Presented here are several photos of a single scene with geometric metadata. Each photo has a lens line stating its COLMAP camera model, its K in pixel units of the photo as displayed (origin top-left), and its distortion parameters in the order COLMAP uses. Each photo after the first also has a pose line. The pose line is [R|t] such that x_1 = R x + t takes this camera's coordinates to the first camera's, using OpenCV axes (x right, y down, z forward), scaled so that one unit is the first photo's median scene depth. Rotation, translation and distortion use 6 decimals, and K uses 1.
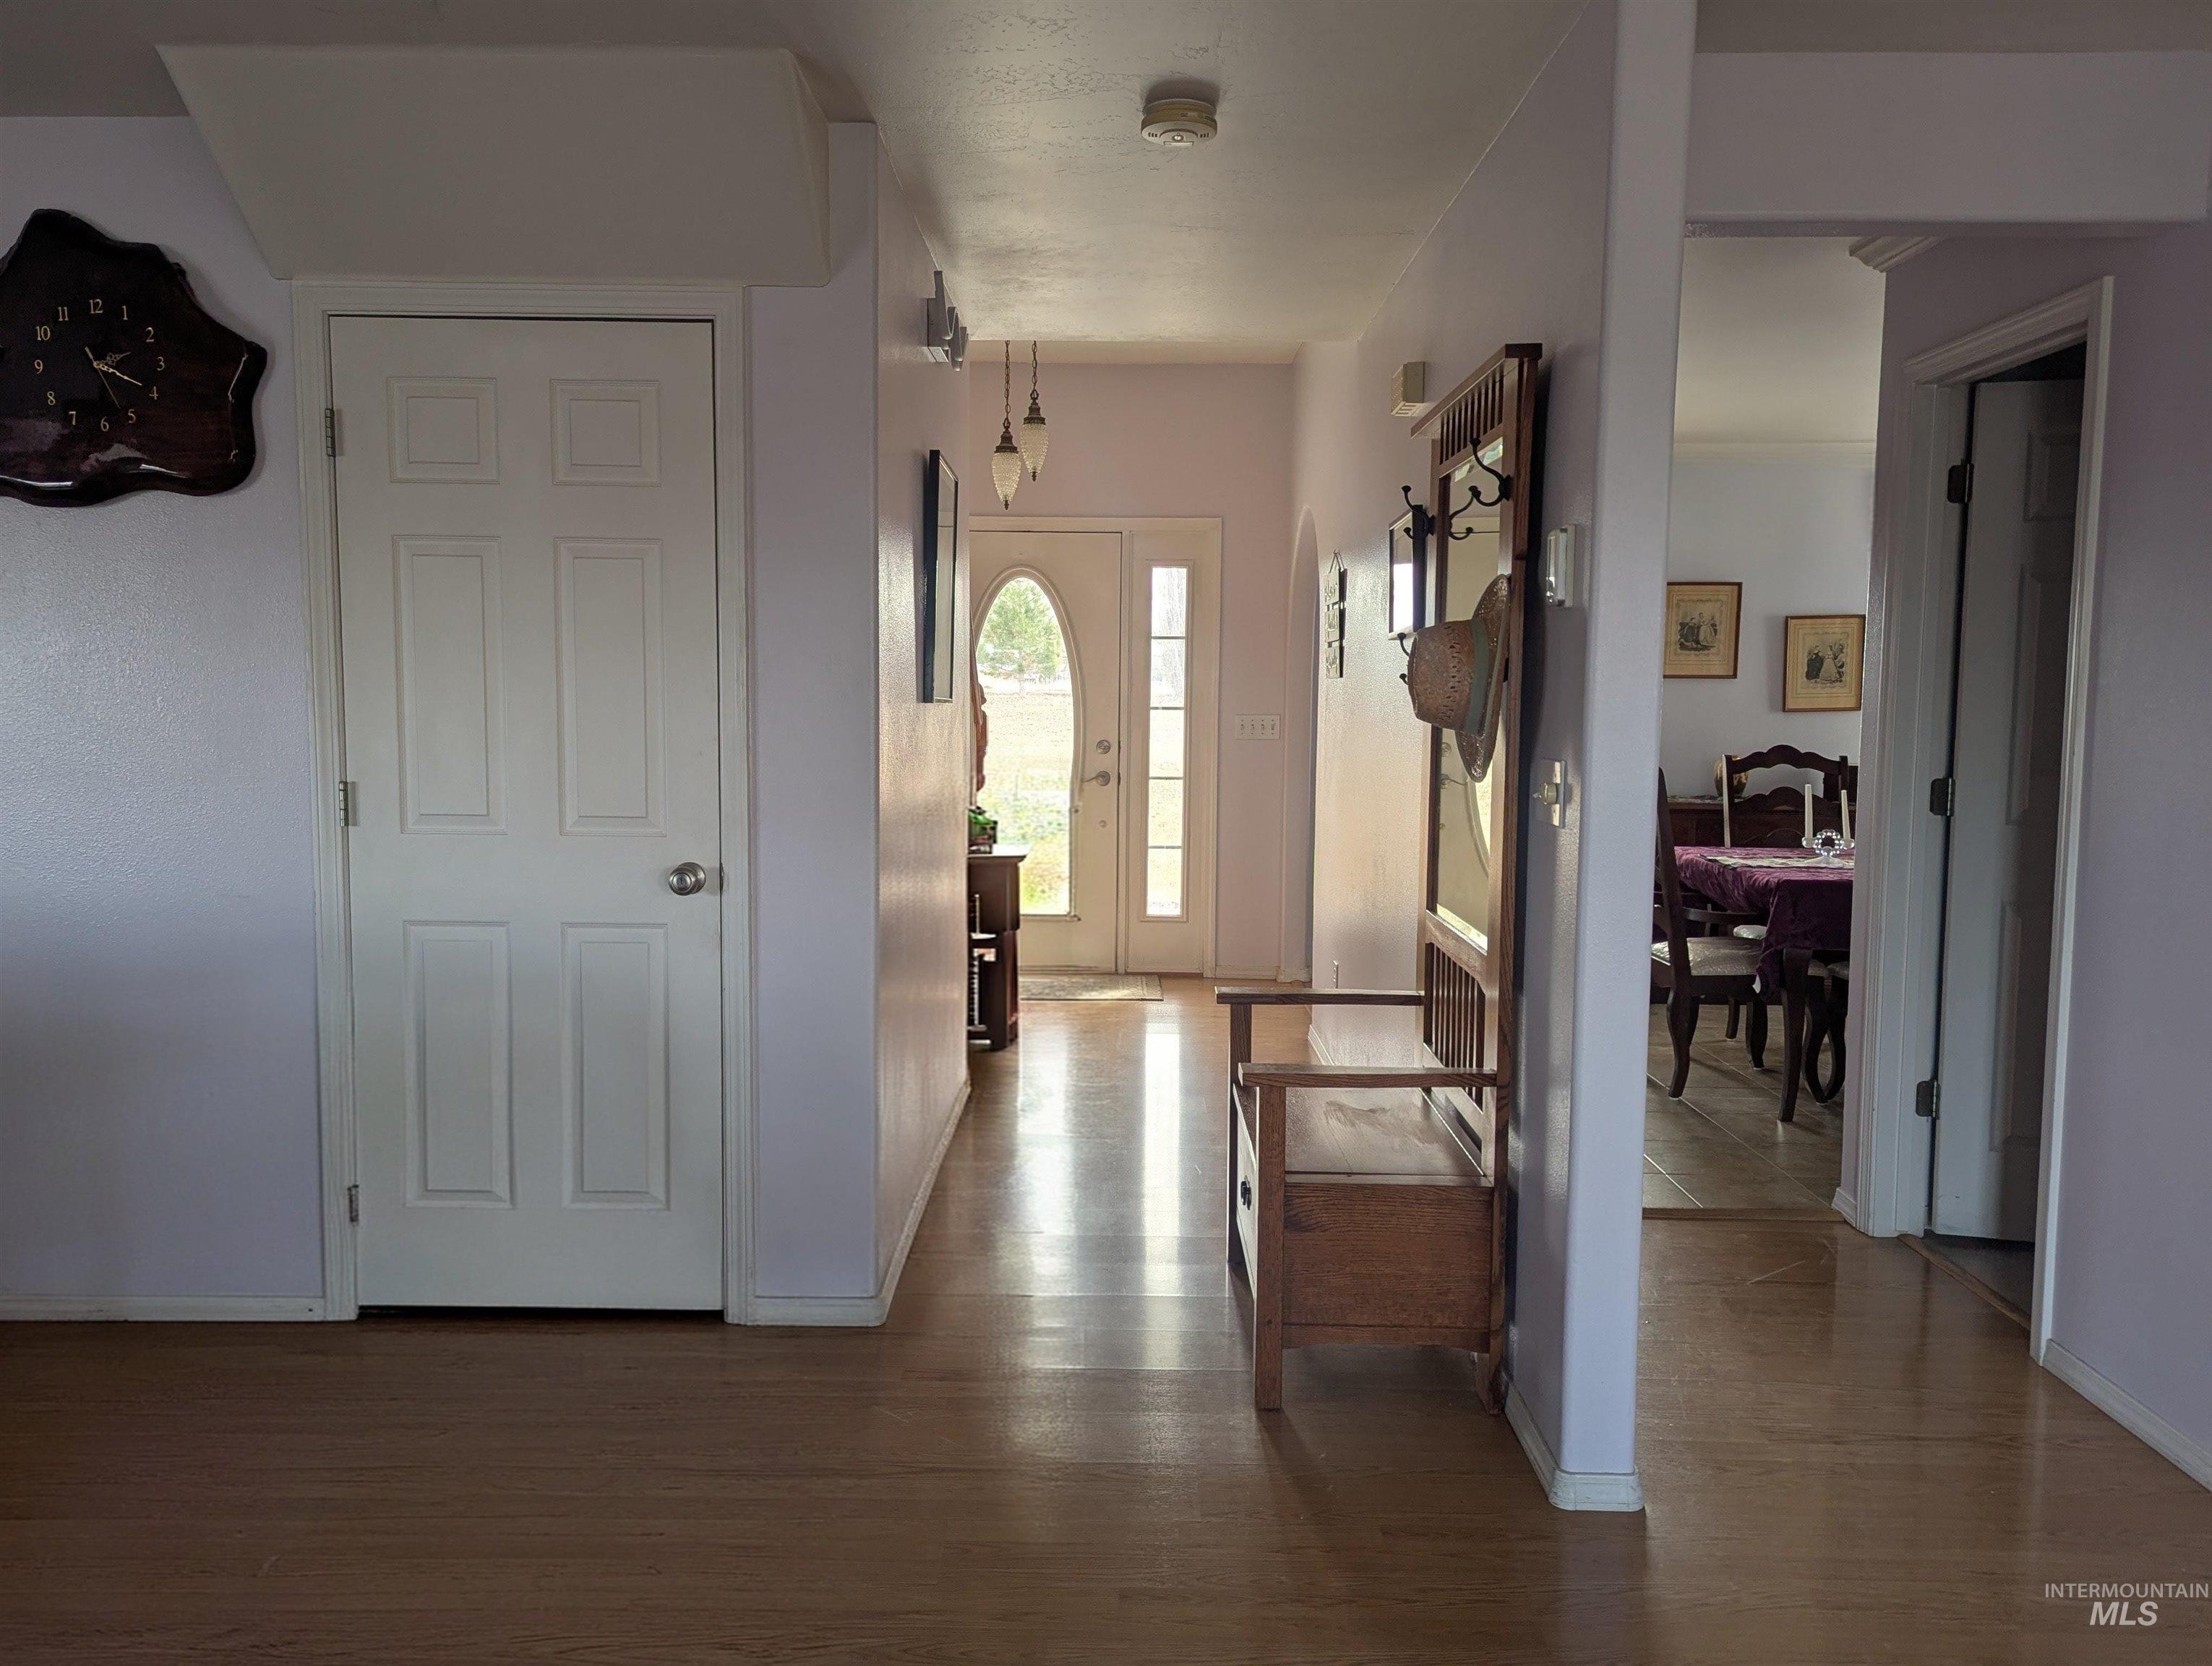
lens RADIAL K [[1655.7, 0, 1104.6], [0, 1655.7, 829.8], [0, 0, 1]] dist [0.080106, -0.087701]
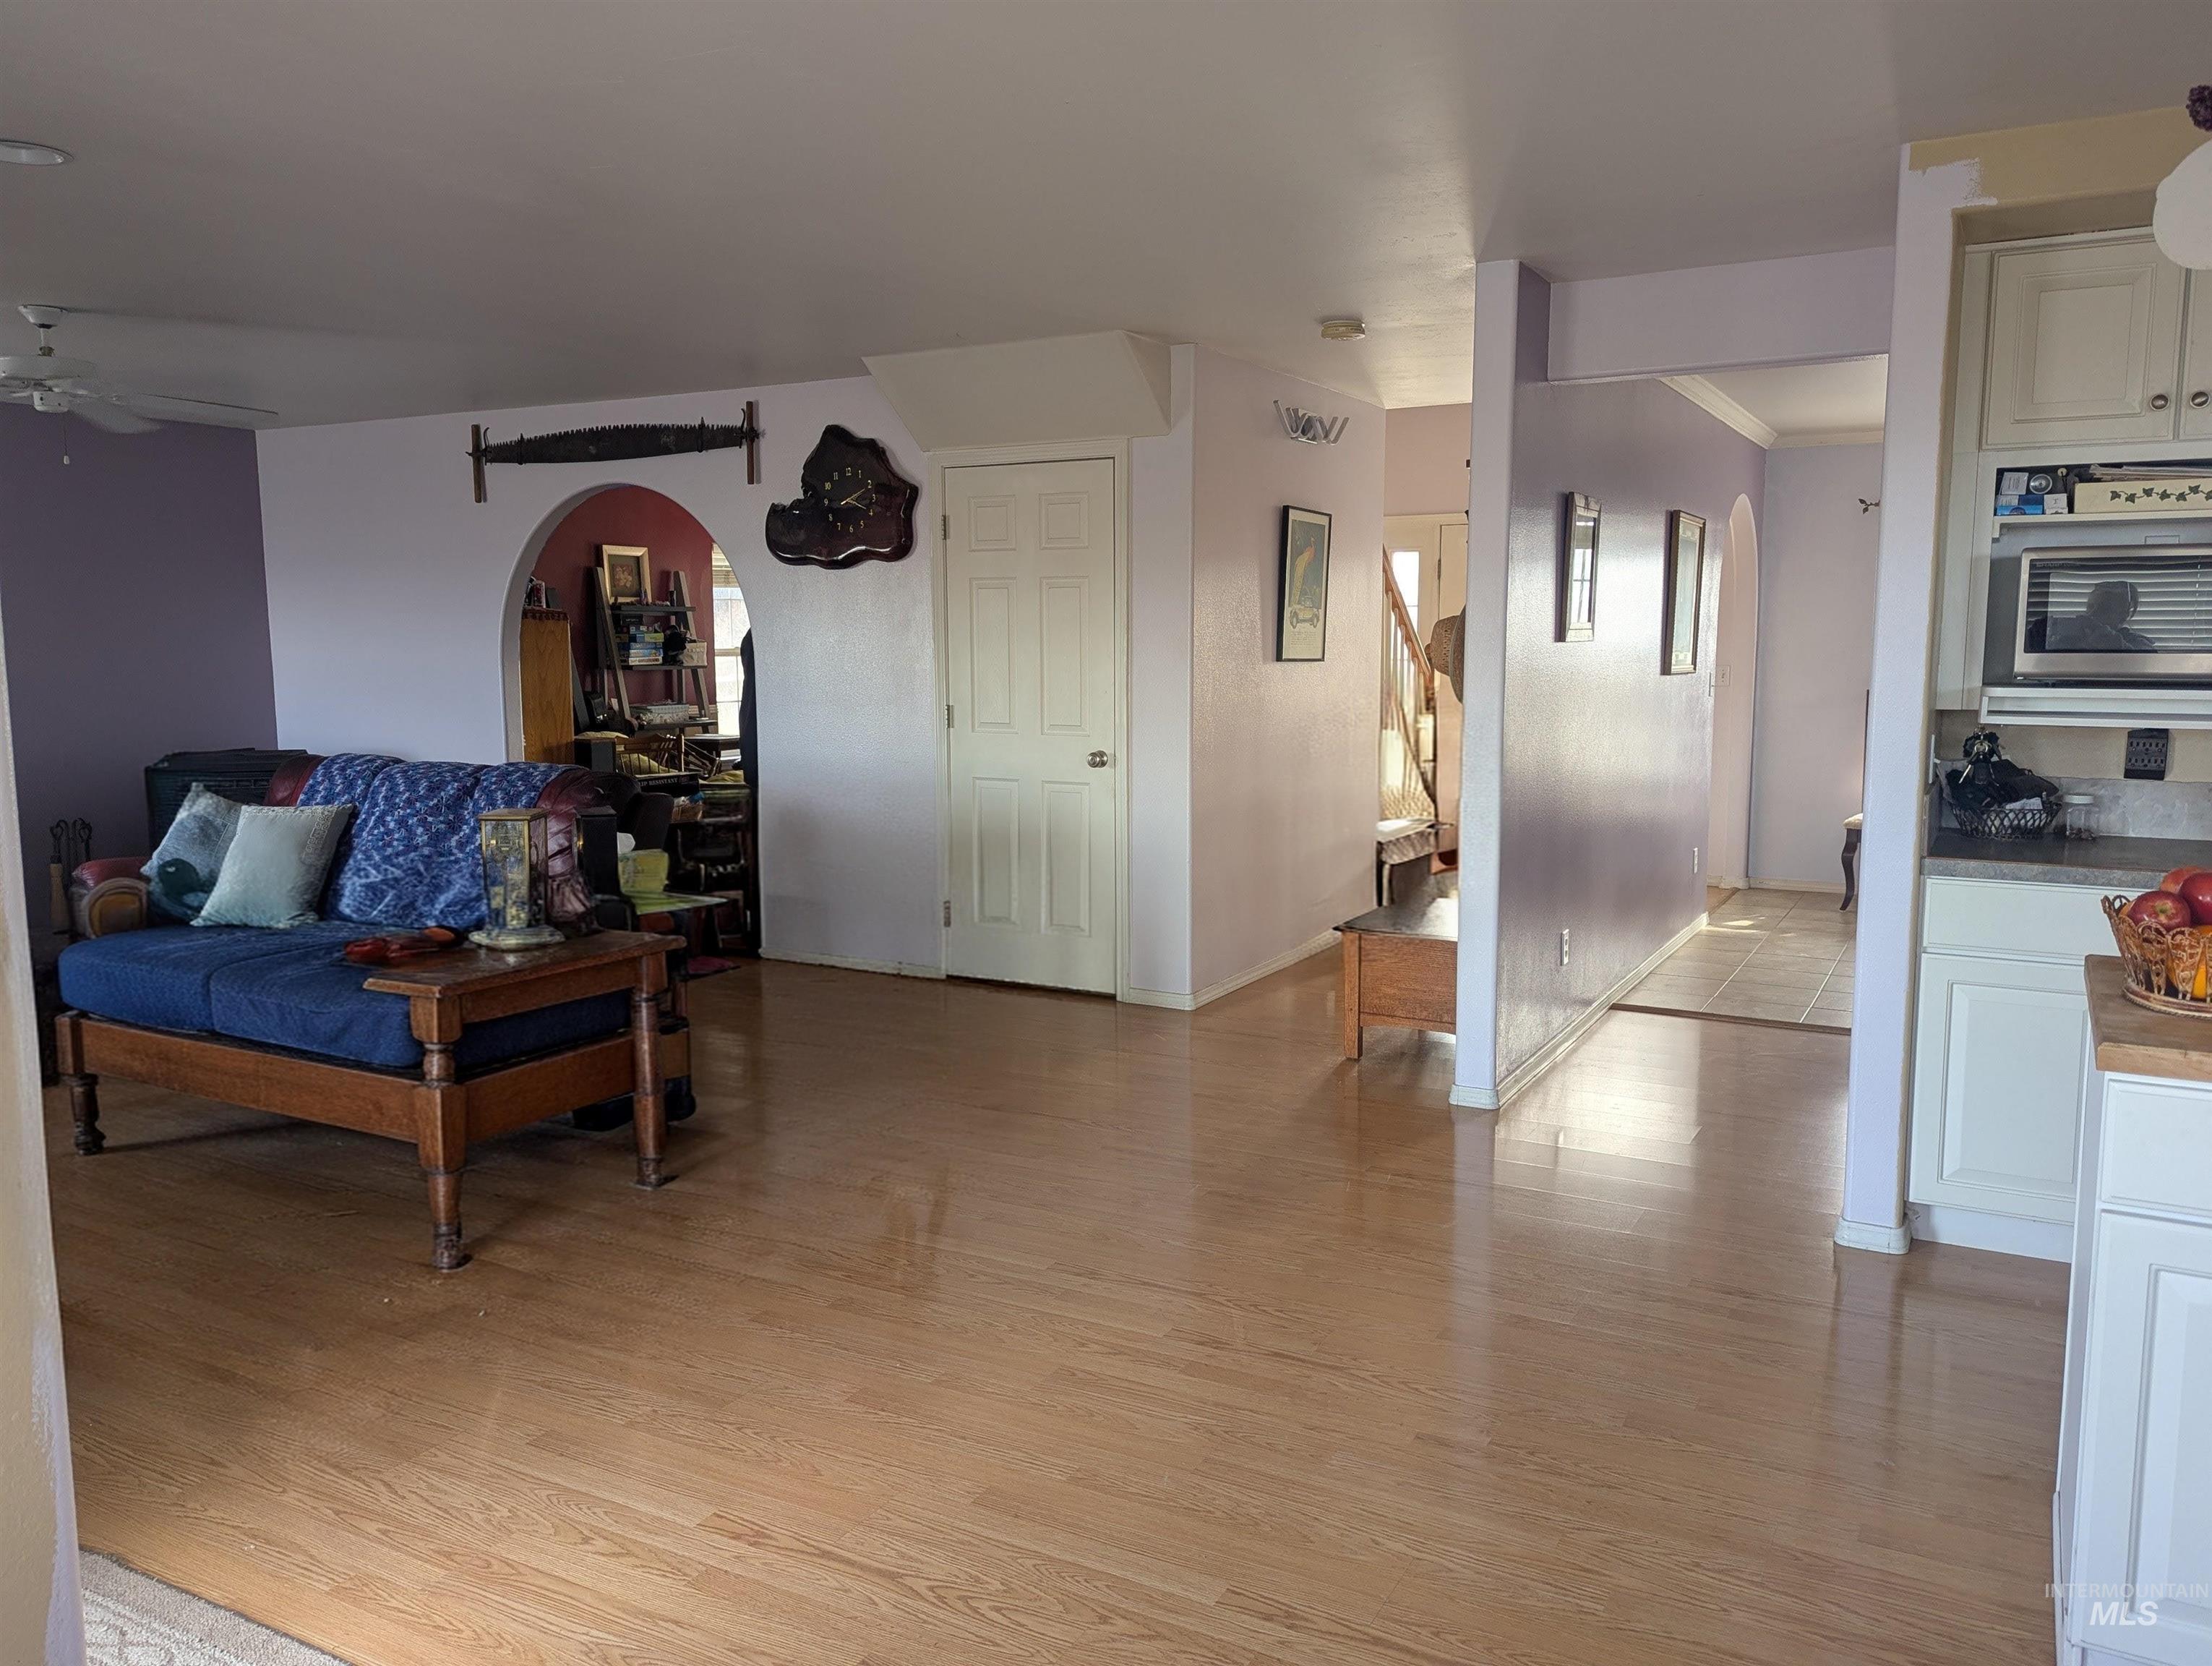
lens RADIAL K [[1655.7, 0, 1104.6], [0, 1655.7, 829.8], [0, 0, 1]] dist [0.080106, -0.087701]
pose [[0.879699, 0.044596, -0.473434, 0.645613], [-0.028576, 0.998751, 0.040980, 0.033037], [0.474671, -0.022521, 0.879875, -0.636667]]
